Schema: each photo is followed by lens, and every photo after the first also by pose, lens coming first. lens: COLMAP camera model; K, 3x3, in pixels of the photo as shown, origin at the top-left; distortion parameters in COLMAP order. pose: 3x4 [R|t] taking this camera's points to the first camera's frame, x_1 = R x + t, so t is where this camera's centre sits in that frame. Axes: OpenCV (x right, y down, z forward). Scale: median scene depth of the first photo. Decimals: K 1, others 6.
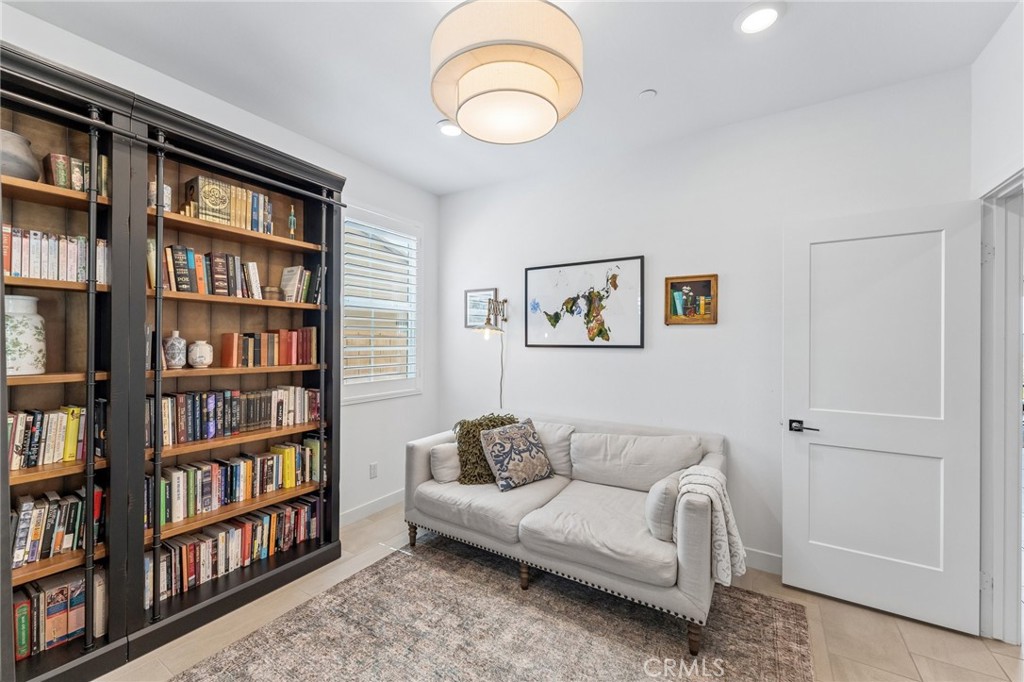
lens RADIAL K [[409.4, 0, 514.8], [0, 409.4, 344.4], [0, 0, 1]] dist [-0.000911, -0.000282]
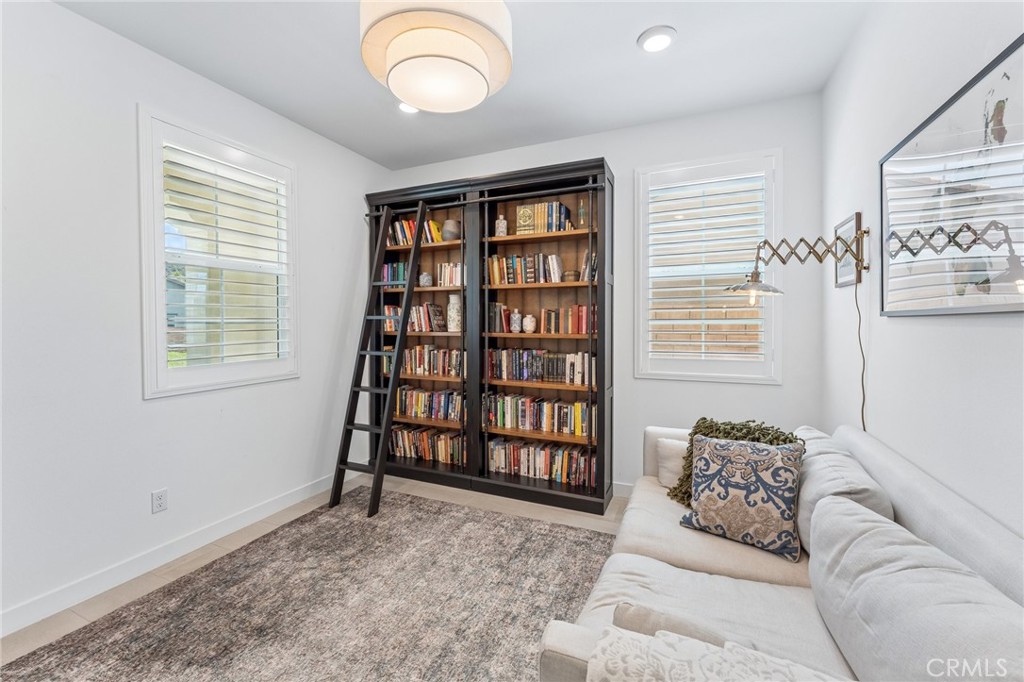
lens RADIAL K [[418.1, 0, 508.6], [0, 418.1, 329.2], [0, 0, 1]] dist [-0.000562, -0.000145]
pose [[0.133448, 0.010528, -0.991000, 0.699839], [-0.002981, 0.999943, 0.010222, 0.026607], [0.991051, 0.001590, 0.133472, 0.690187]]
